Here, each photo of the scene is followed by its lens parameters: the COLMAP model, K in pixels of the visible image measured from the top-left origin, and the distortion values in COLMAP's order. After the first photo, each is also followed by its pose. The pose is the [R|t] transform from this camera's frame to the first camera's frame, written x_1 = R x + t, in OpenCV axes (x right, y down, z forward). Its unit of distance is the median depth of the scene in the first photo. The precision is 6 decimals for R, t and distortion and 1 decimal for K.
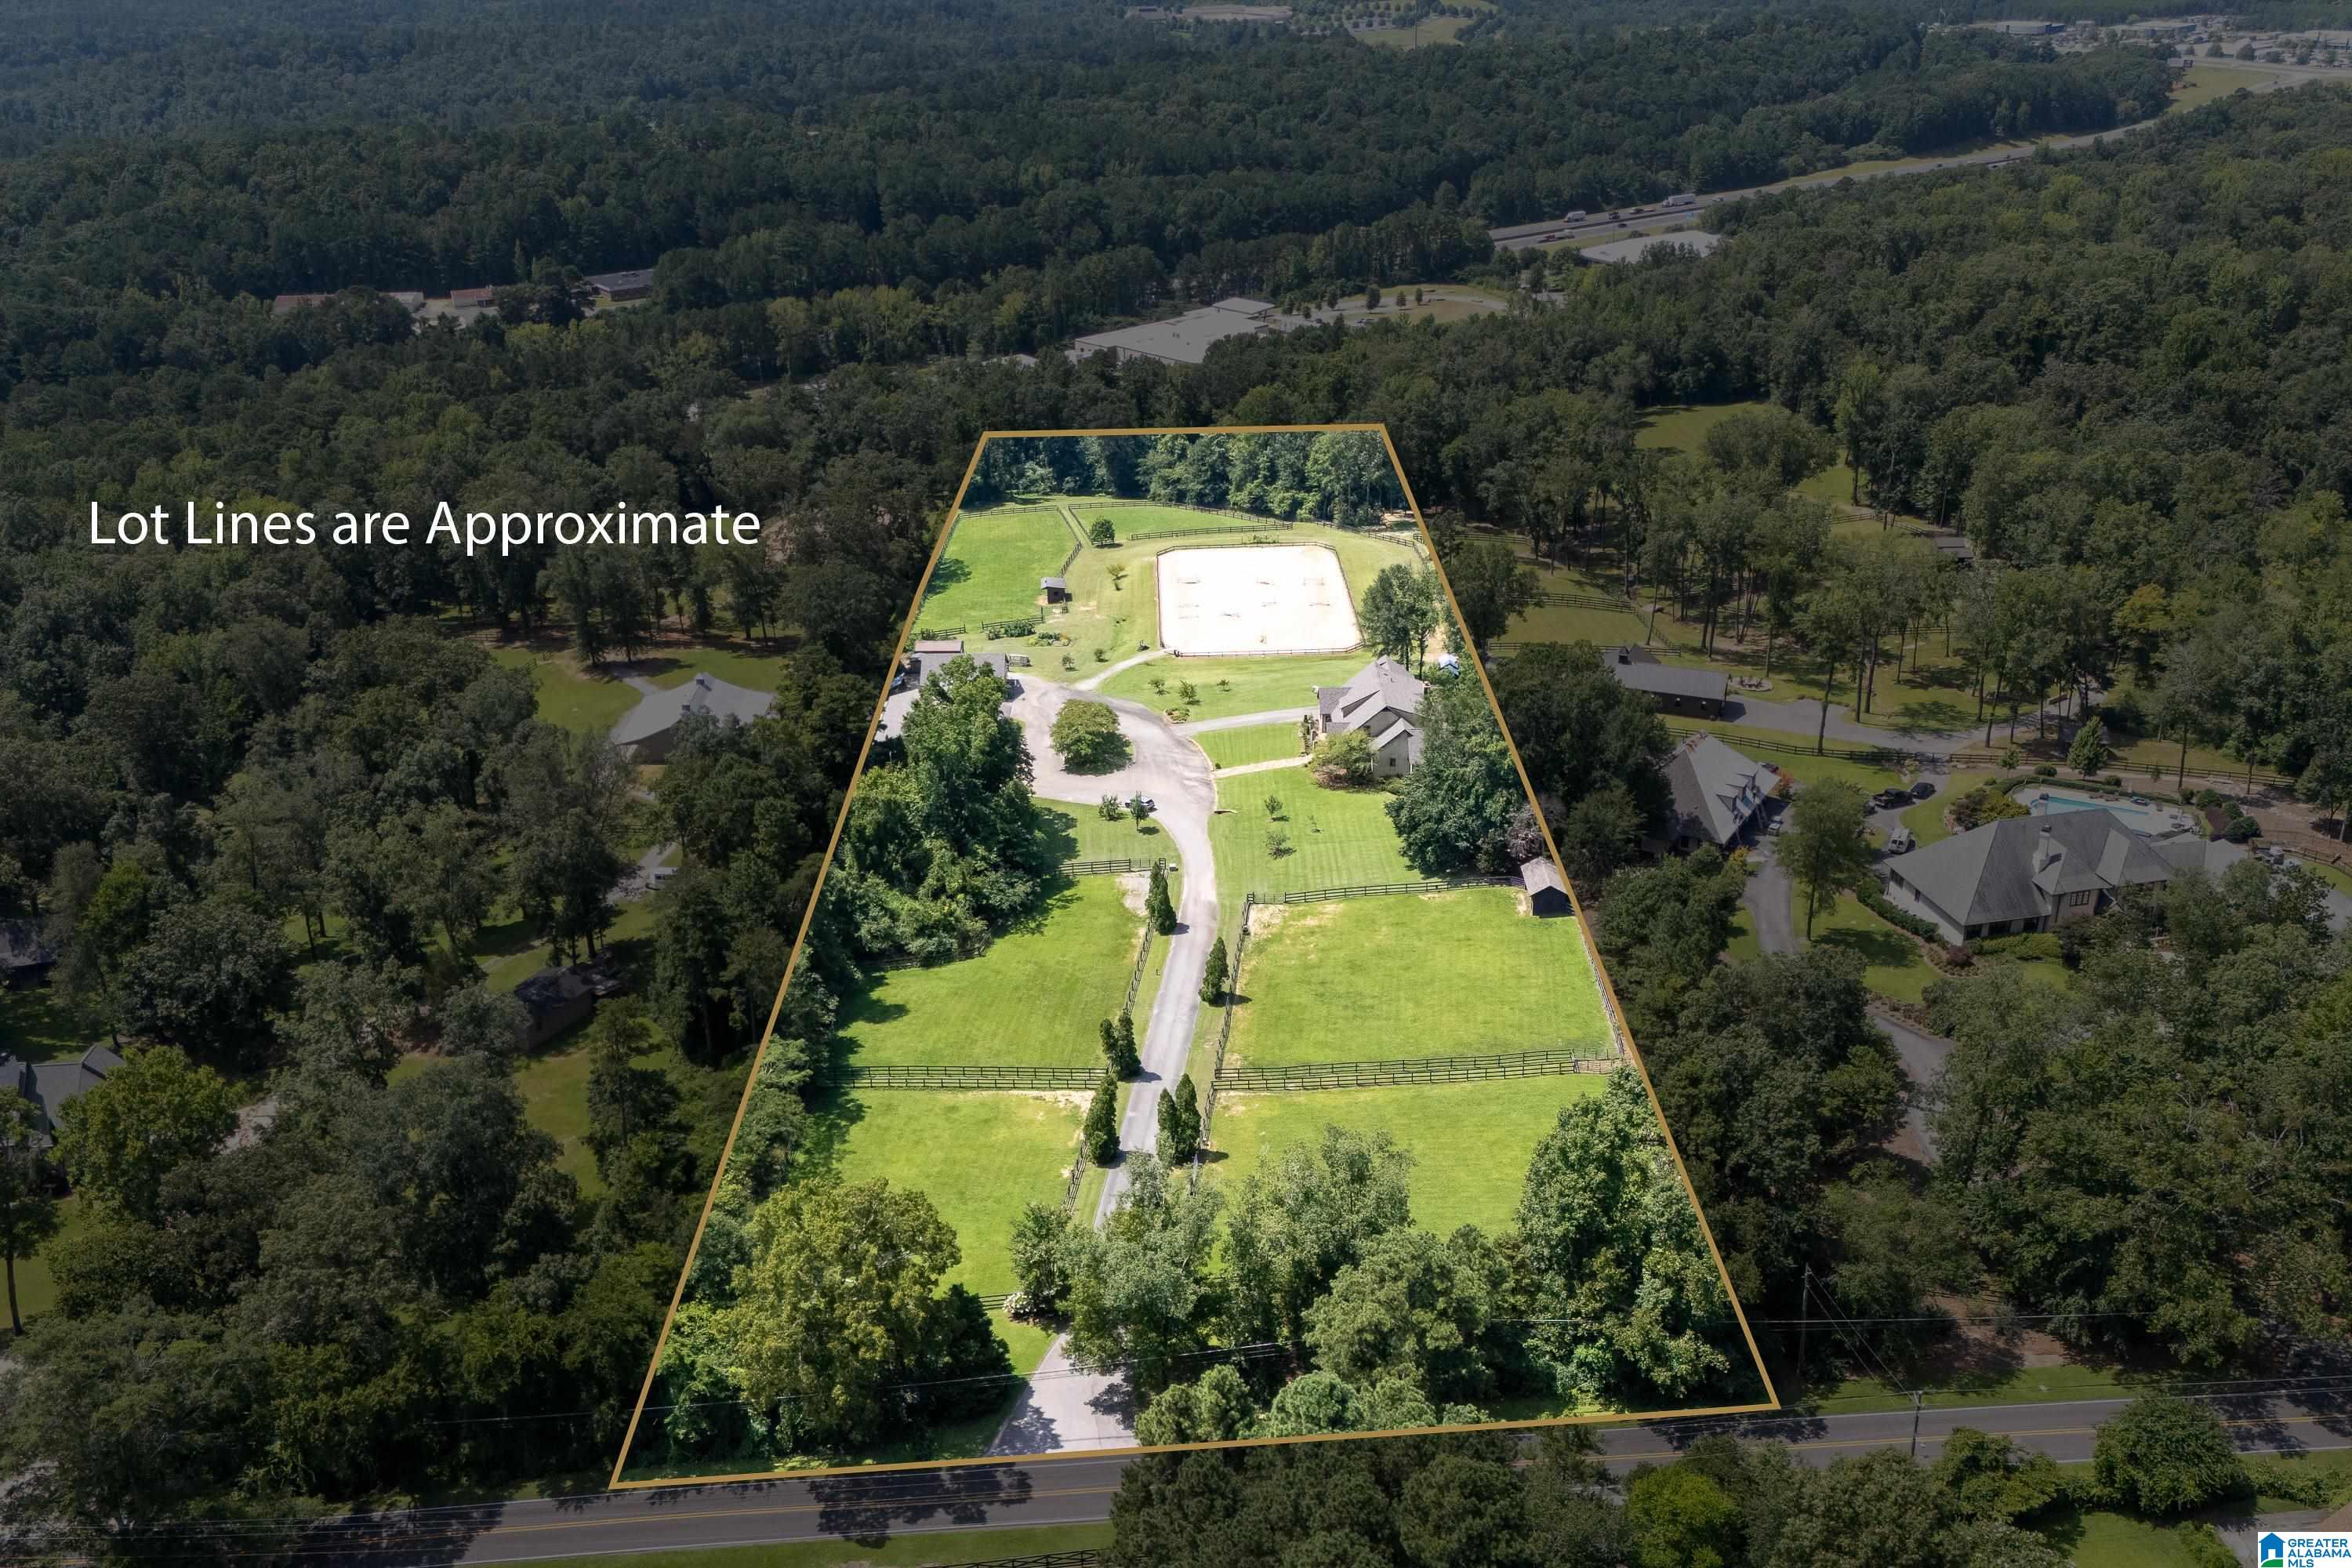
lens RADIAL K [[2055.4, 0, 1173.0], [0, 2055.4, 794.9], [0, 0, 1]] dist [0.107023, -0.137833]
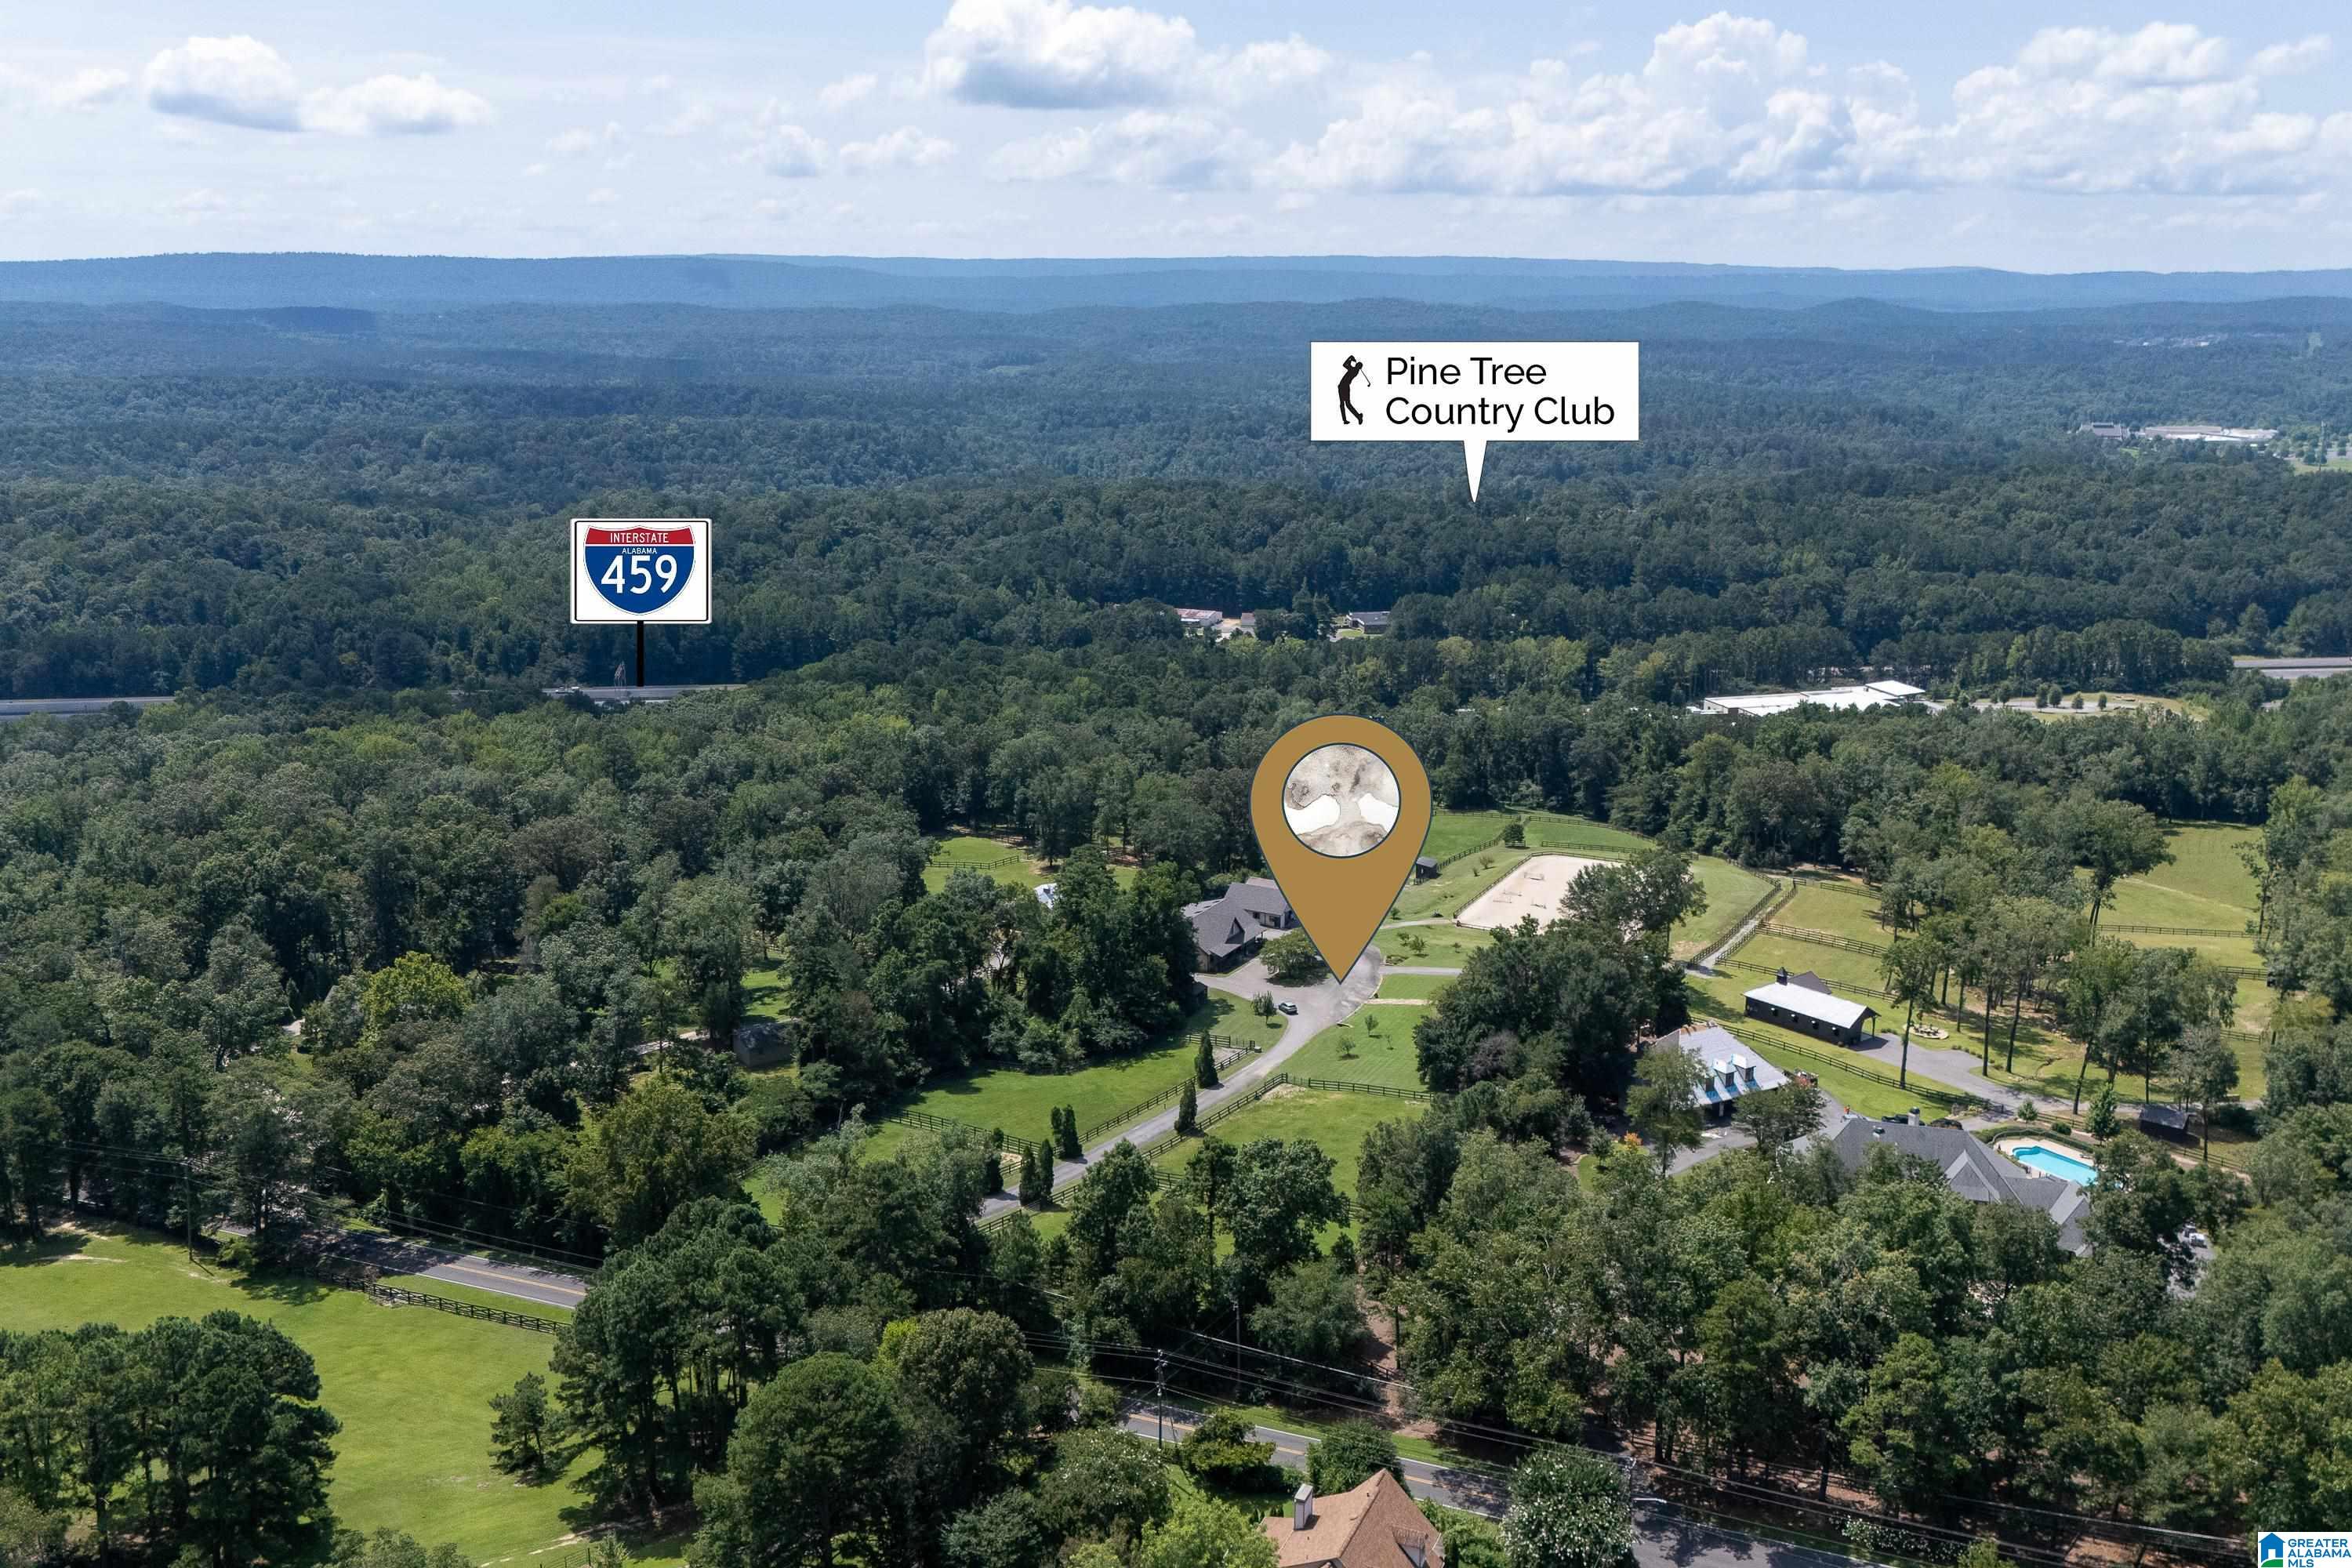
lens RADIAL K [[2055.4, 0, 1163.9], [0, 2055.4, 790.3], [0, 0, 1]] dist [0.107023, -0.137833]
pose [[0.883381, 0.134514, -0.448937, 0.282916], [-0.212012, 0.969001, -0.126840, 0.031380], [0.417959, 0.207228, 0.884515, -0.083379]]
